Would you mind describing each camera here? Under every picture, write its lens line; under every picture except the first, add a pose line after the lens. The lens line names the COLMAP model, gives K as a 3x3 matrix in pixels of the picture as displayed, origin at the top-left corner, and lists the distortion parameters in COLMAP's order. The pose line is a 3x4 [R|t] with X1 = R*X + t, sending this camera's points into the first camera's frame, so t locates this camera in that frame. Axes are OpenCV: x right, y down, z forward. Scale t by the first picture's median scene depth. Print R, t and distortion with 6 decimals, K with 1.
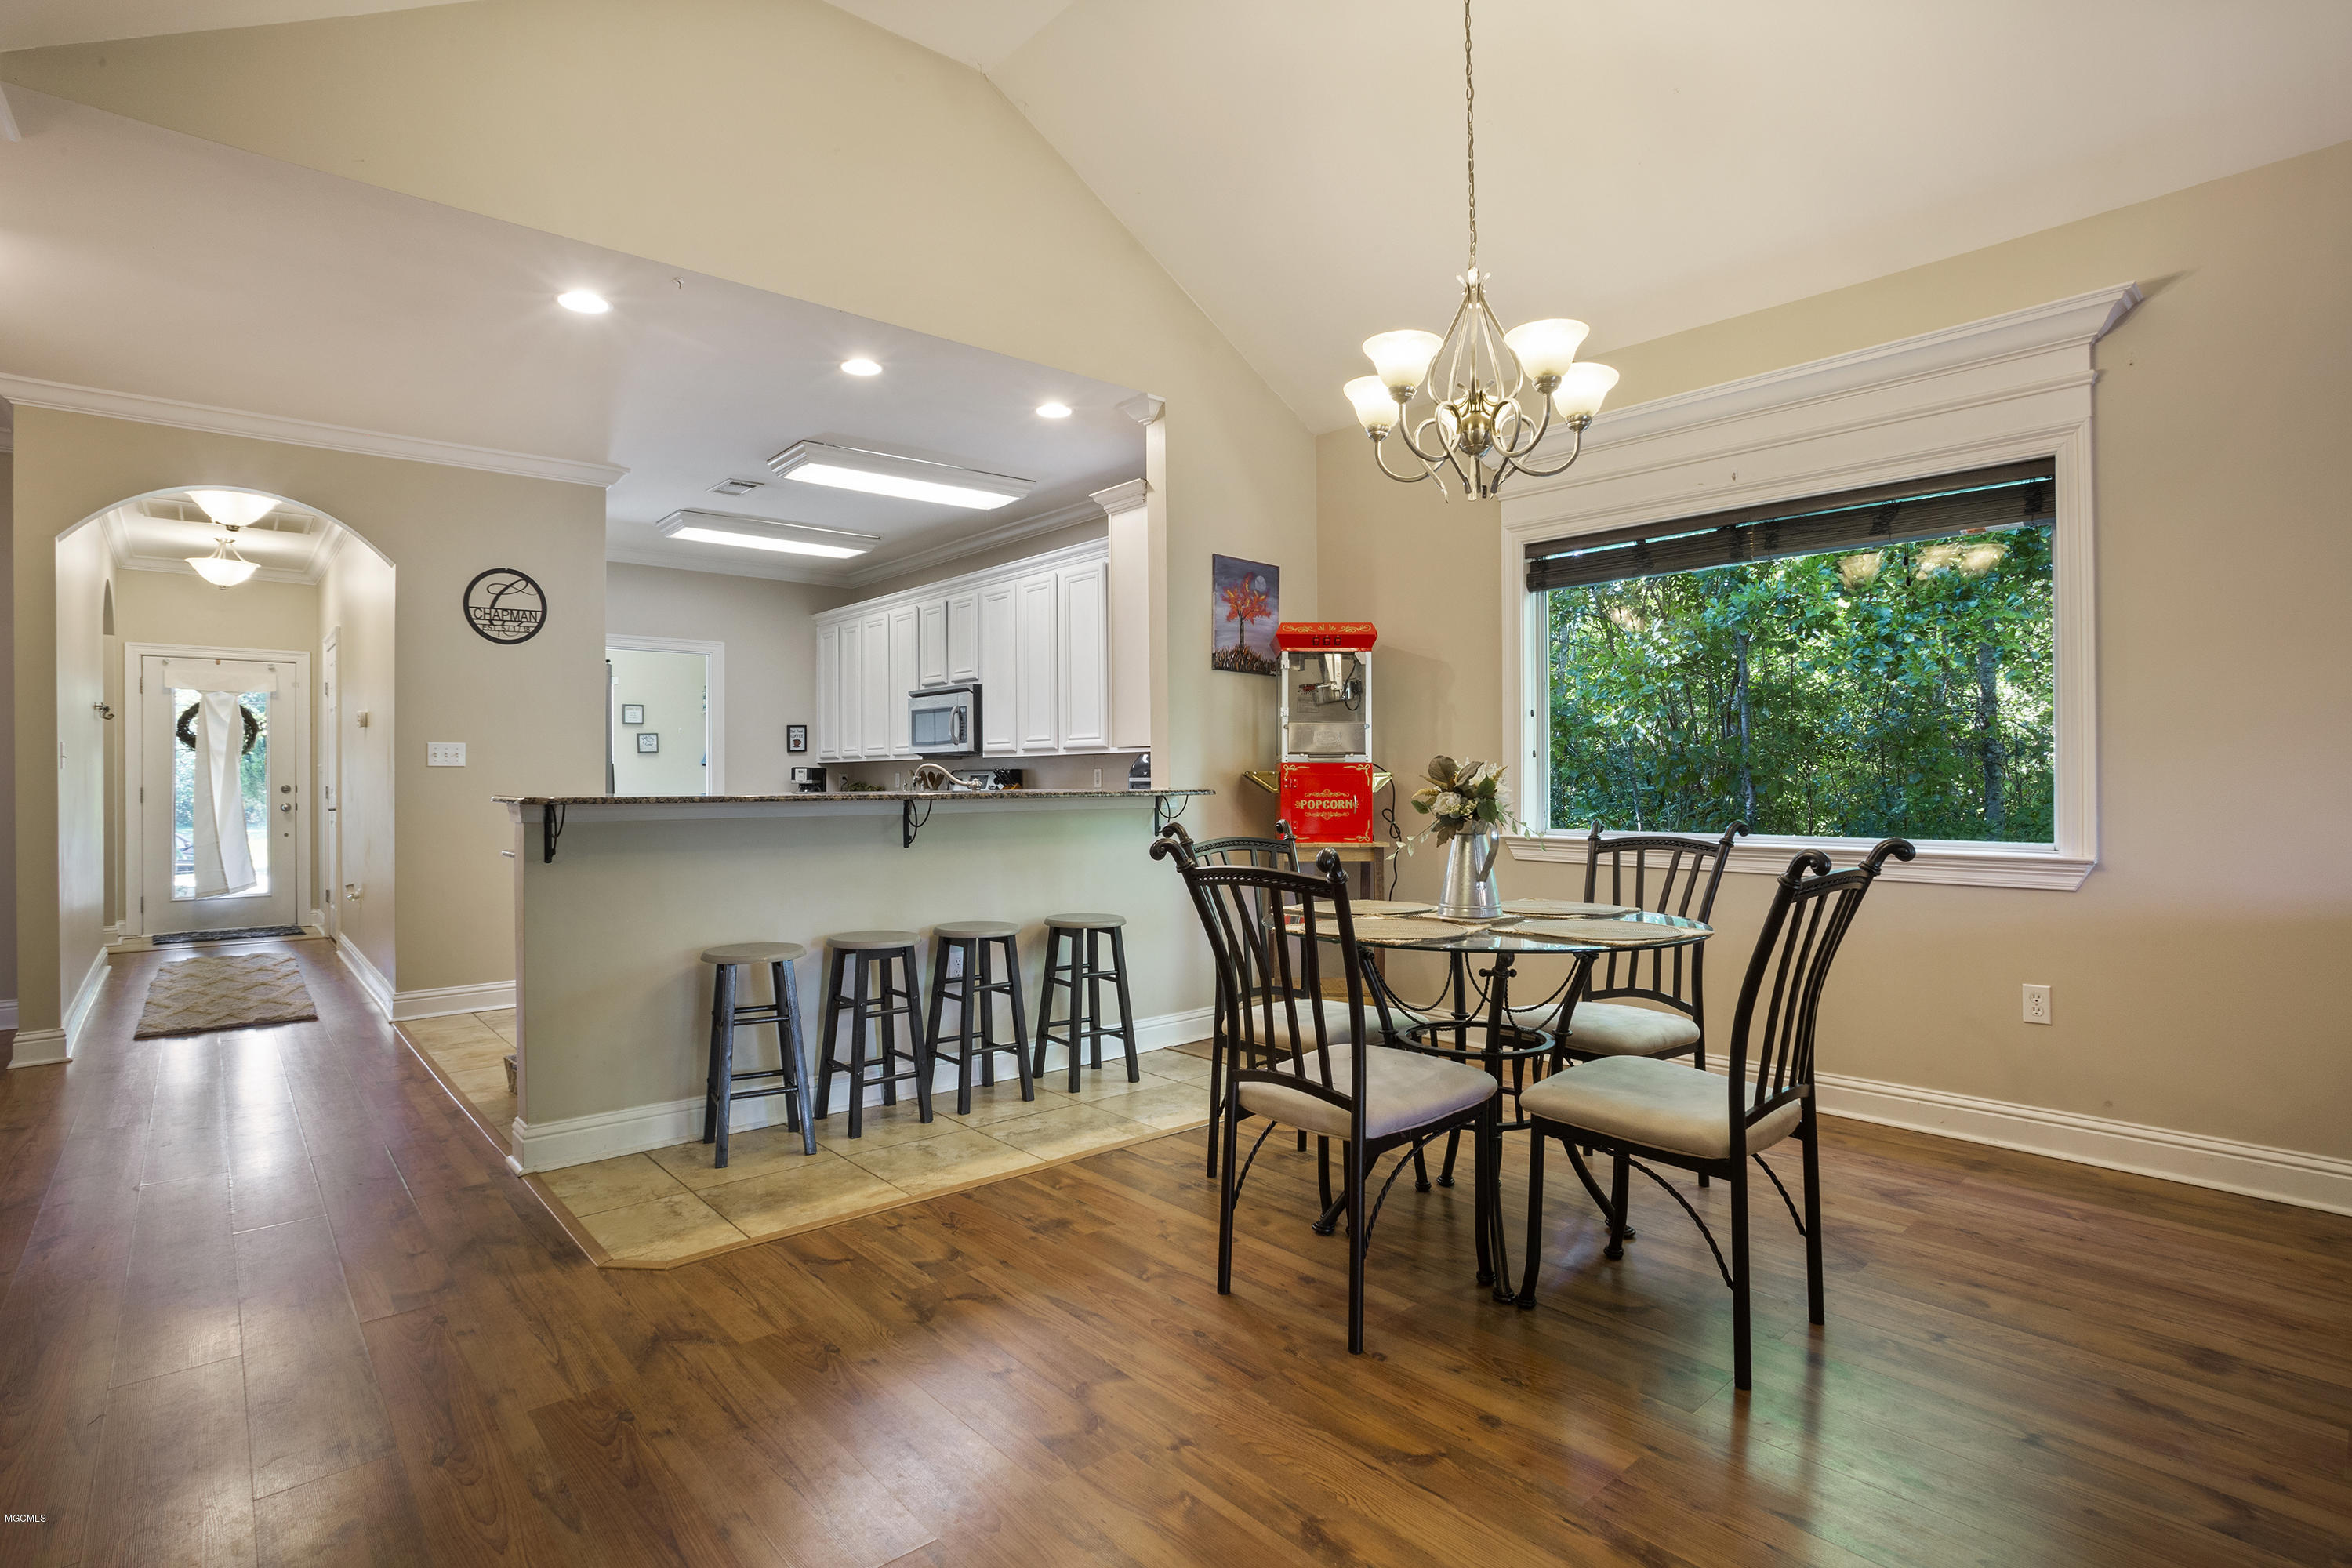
lens RADIAL K [[1159.7, 0, 1160.0], [0, 1159.7, 775.7], [0, 0, 1]] dist [-0.024018, 0.006750]
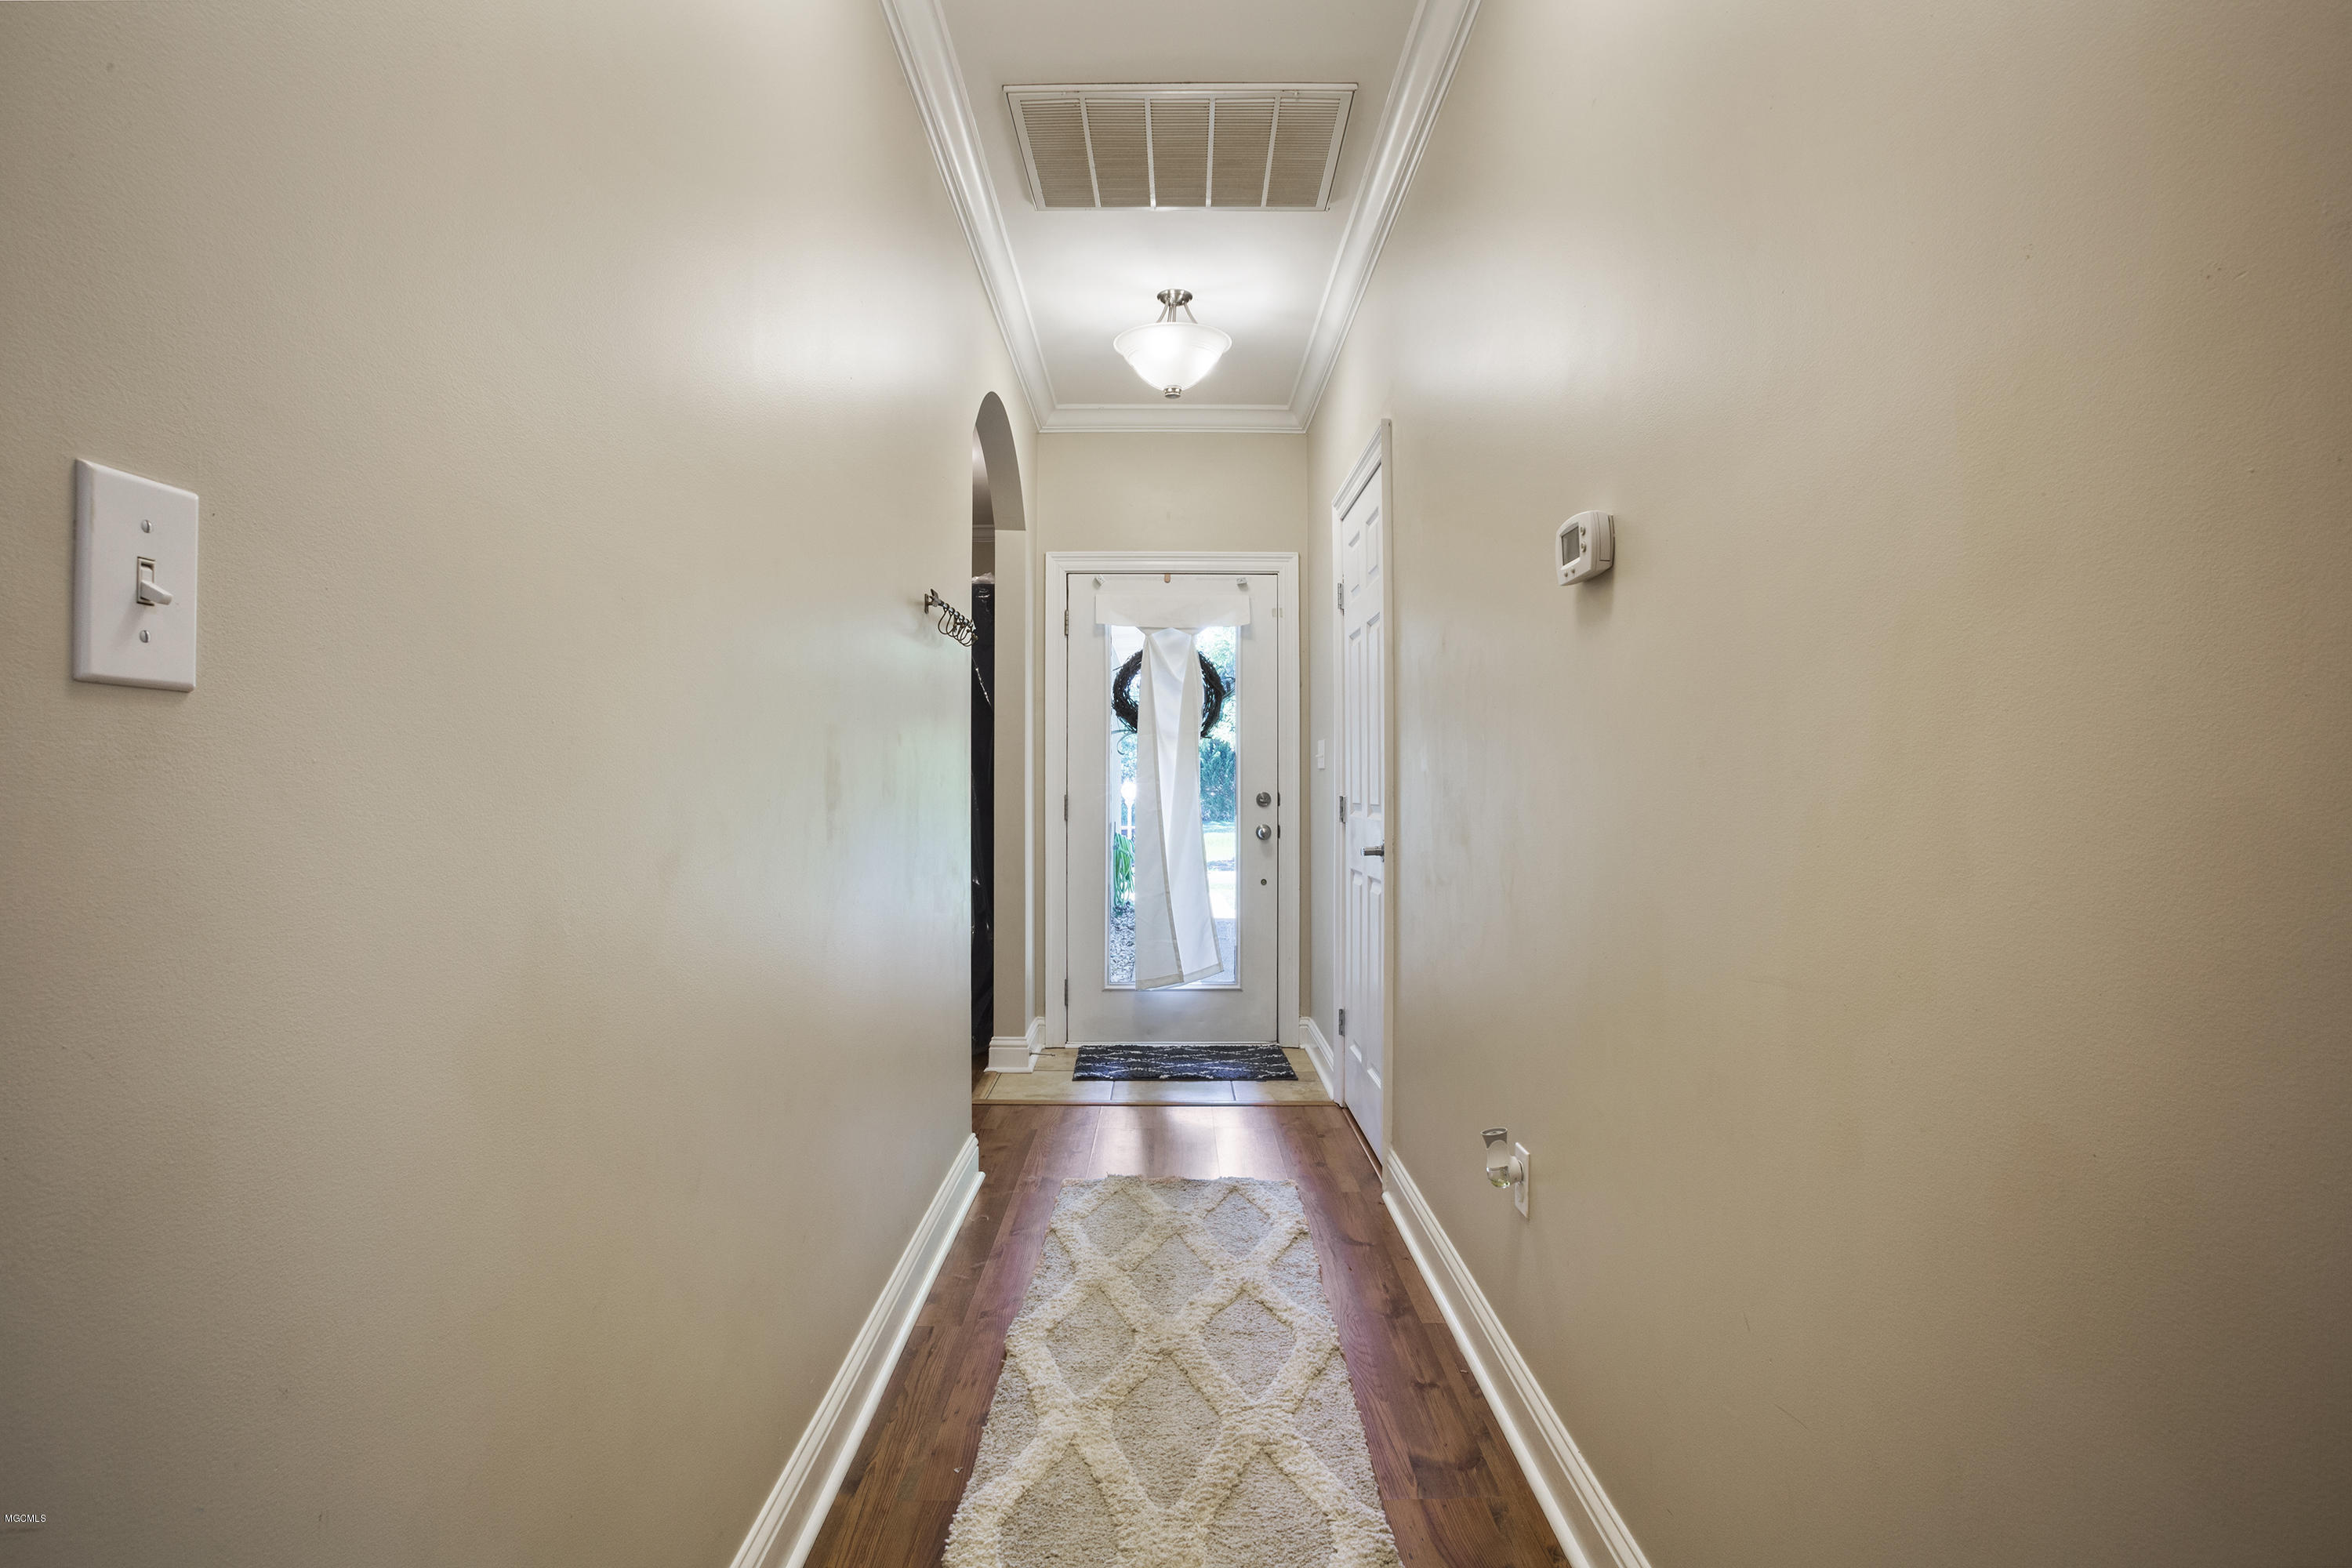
lens RADIAL K [[1159.7, 0, 1176.0], [0, 1159.7, 781.6], [0, 0, 1]] dist [-0.024018, 0.006750]
pose [[0.770129, 0.001870, -0.637885, -0.565262], [-0.001637, 0.999998, 0.000955, 0.003465], [0.637885, 0.000309, 0.770131, 0.698444]]
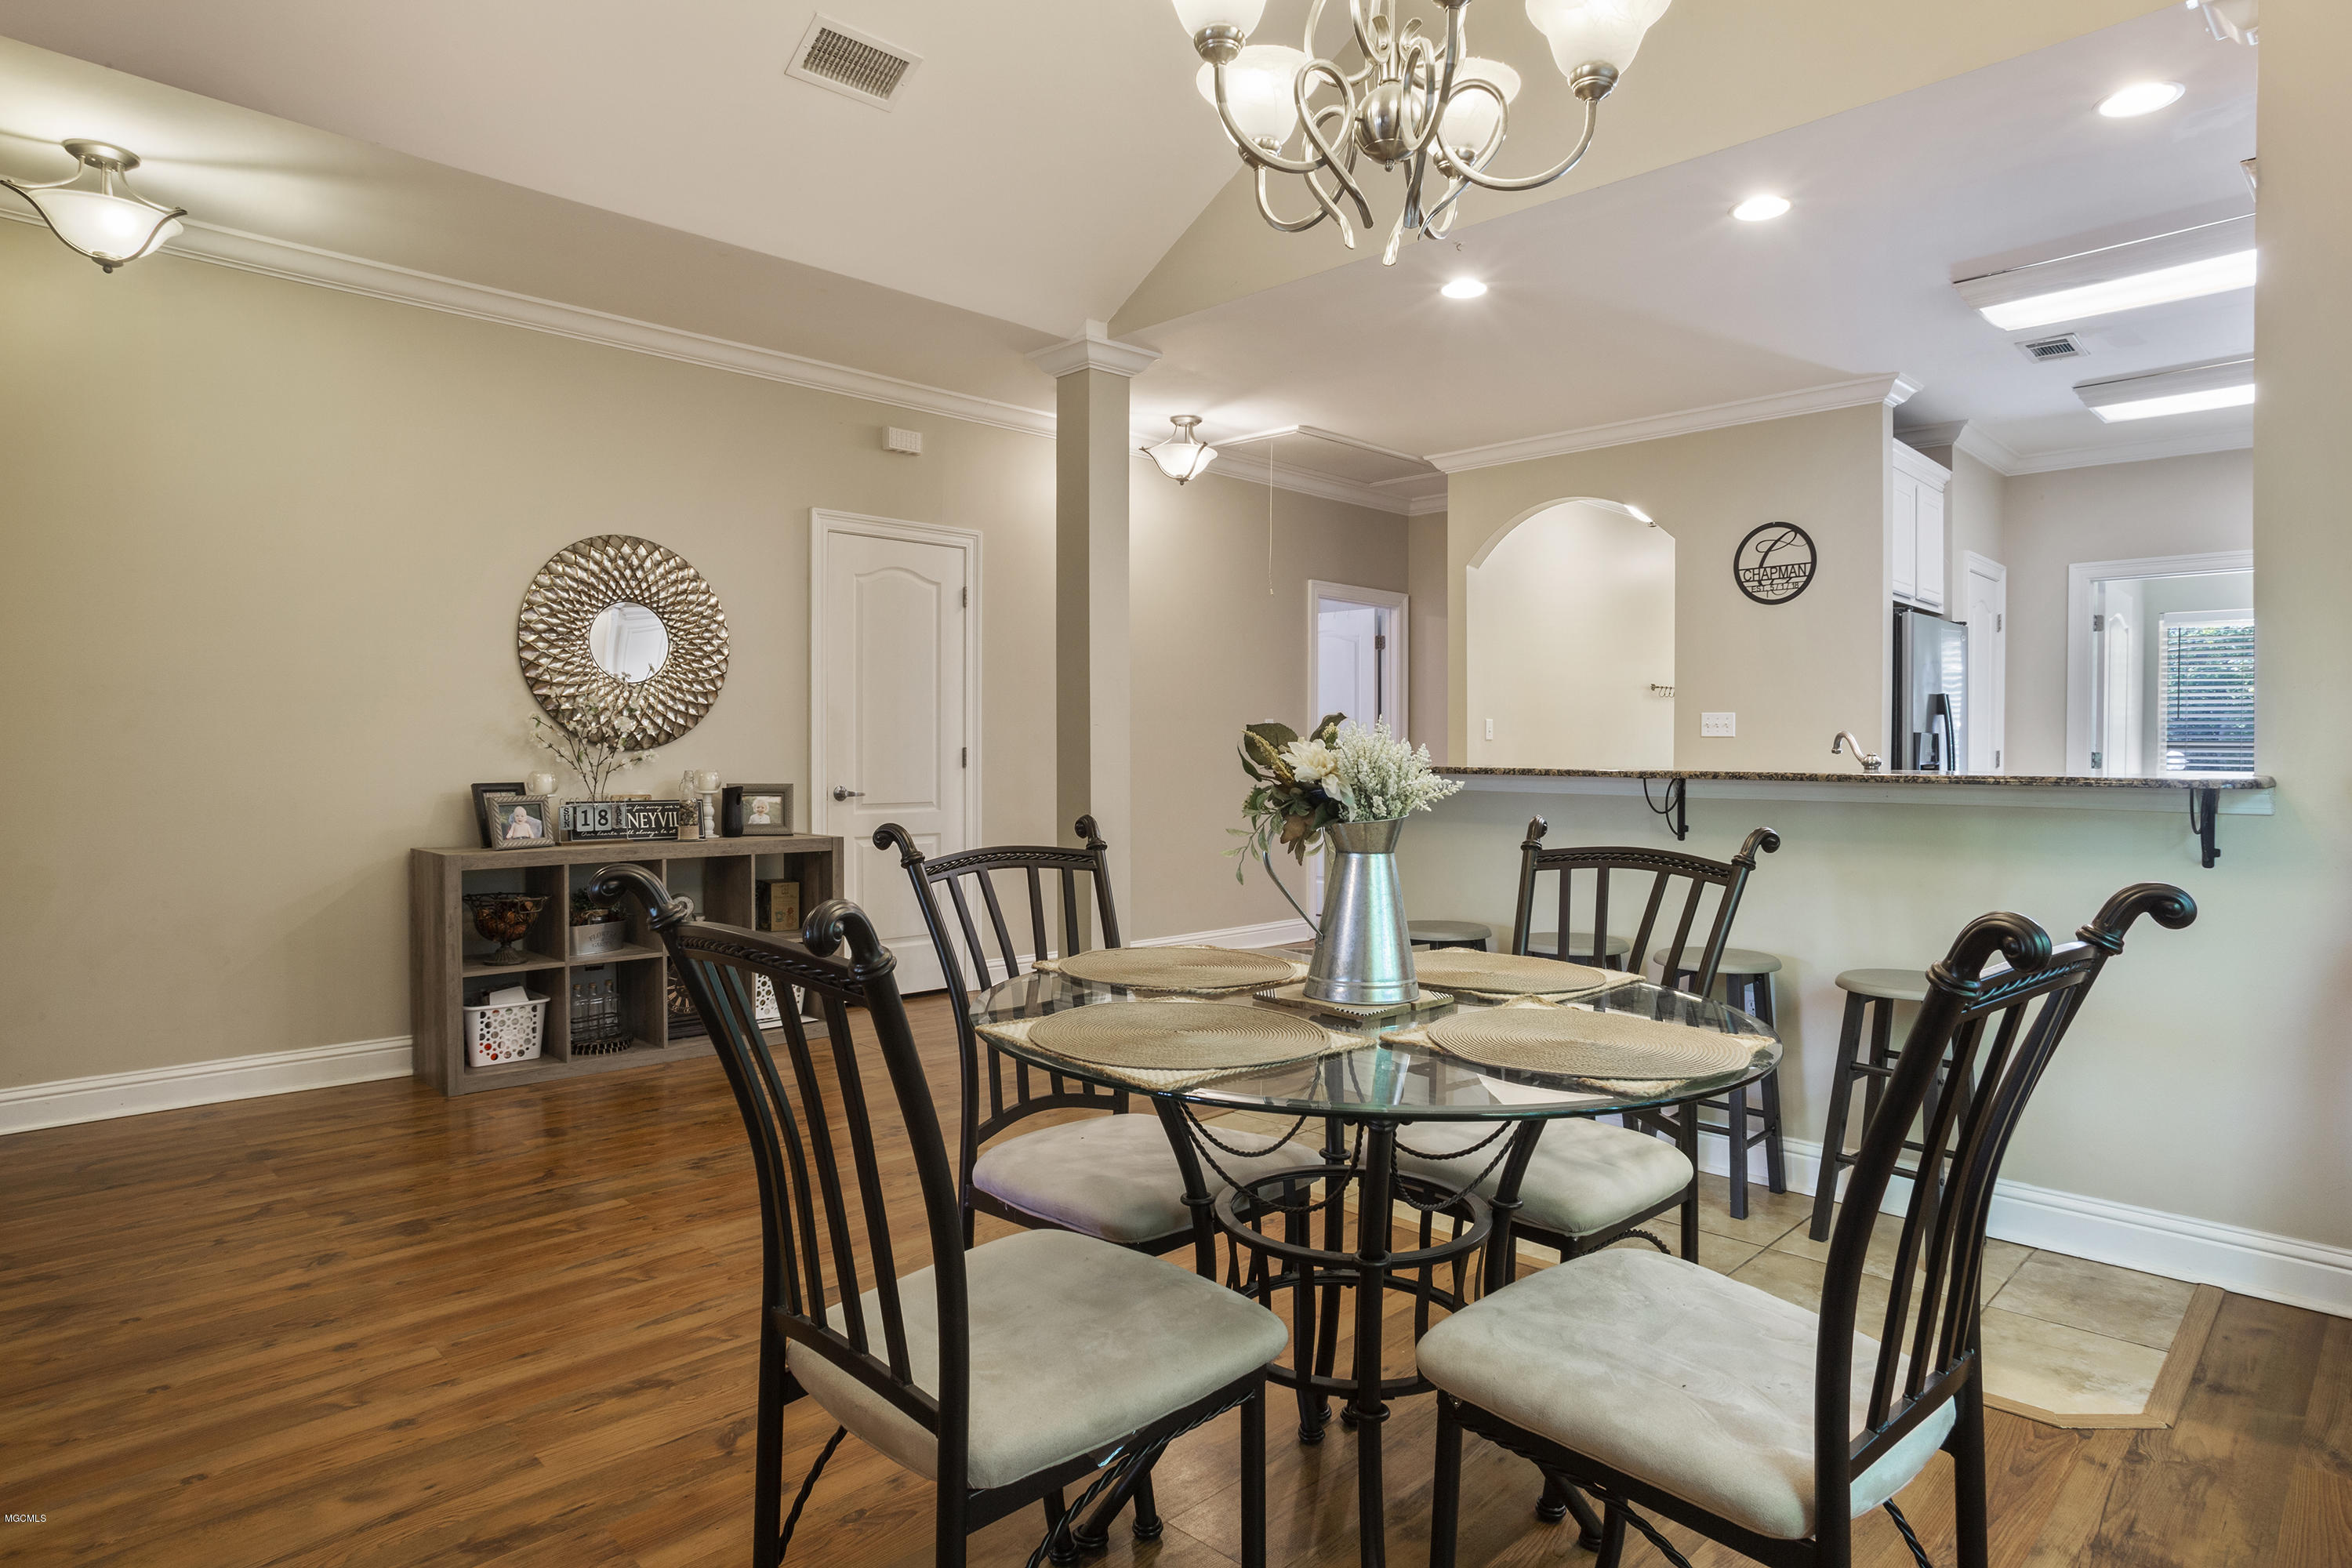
lens RADIAL K [[1327.3, 0, 1155.1], [0, 1327.3, 794.0], [0, 0, 1]] dist [-0.044128, 0.007593]
pose [[0.080753, 0.037828, -0.996016, 0.382356], [-0.004135, 0.999284, 0.037617, 0.000072], [0.996726, 0.001081, 0.080852, 0.360057]]
